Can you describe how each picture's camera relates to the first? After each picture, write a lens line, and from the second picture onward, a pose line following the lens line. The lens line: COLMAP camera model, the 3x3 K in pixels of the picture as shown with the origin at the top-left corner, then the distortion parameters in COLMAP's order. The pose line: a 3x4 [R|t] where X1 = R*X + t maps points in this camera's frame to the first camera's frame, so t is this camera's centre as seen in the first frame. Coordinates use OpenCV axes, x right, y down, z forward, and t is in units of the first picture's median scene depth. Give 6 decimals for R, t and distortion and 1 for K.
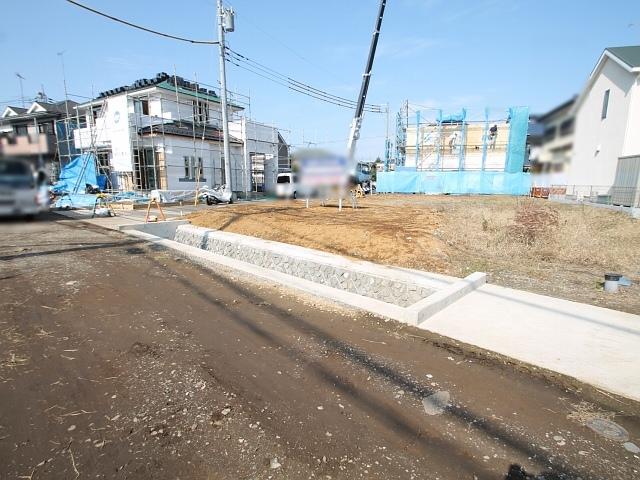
lens RADIAL K [[342.3, 0, 325.9], [0, 342.3, 242.3], [0, 0, 1]] dist [0.016868, -0.019958]
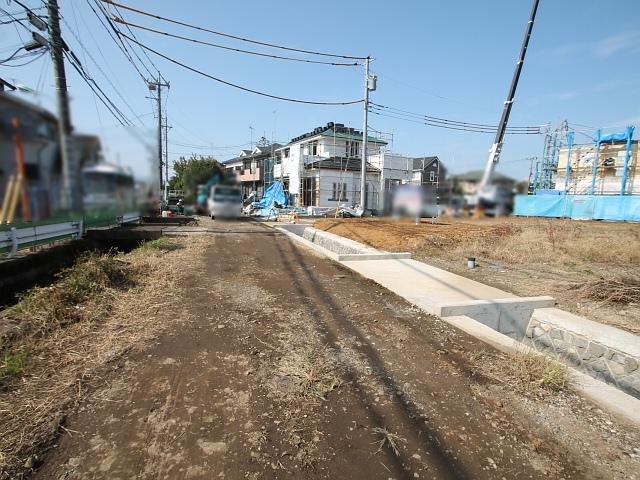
lens RADIAL K [[342.3, 0, 325.9], [0, 342.3, 242.3], [0, 0, 1]] dist [0.016868, -0.019958]
pose [[0.875970, 0.076082, -0.476328, 0.217281], [-0.103417, 0.994142, -0.031394, 0.030876], [0.471149, 0.076761, 0.878707, -0.192499]]
